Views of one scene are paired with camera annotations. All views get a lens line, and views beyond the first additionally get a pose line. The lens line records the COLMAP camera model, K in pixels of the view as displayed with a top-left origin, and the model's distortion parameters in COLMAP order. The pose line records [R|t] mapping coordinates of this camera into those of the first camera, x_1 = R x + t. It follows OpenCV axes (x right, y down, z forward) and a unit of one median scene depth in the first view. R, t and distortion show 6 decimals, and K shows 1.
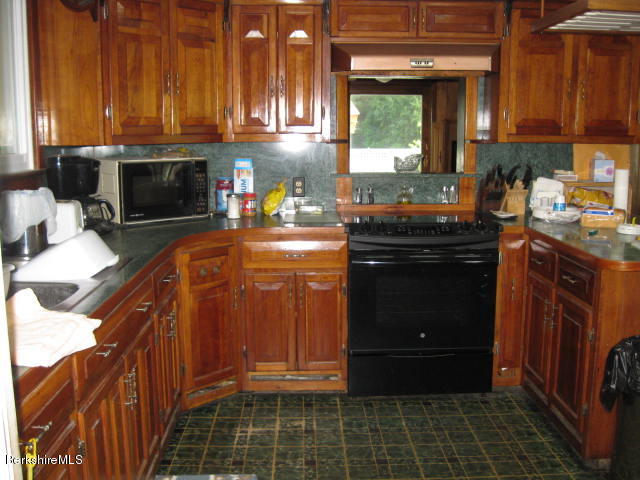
lens RADIAL K [[668.8, 0, 320.0], [0, 668.8, 240.0], [0, 0, 1]] dist [-0.015903, -0.016352]
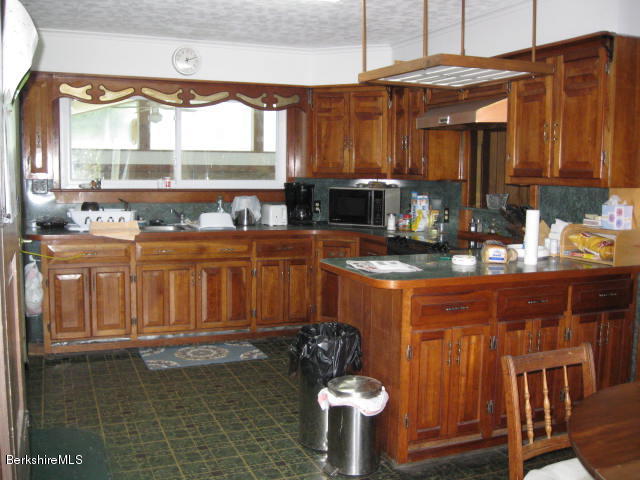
lens RADIAL K [[668.8, 0, 320.0], [0, 668.8, 240.0], [0, 0, 1]] dist [-0.015903, -0.016352]
pose [[0.353280, 0.100796, -0.930072, 1.215422], [-0.169366, 0.984642, 0.042378, -0.046981], [0.920059, 0.142551, 0.364925, 0.320105]]
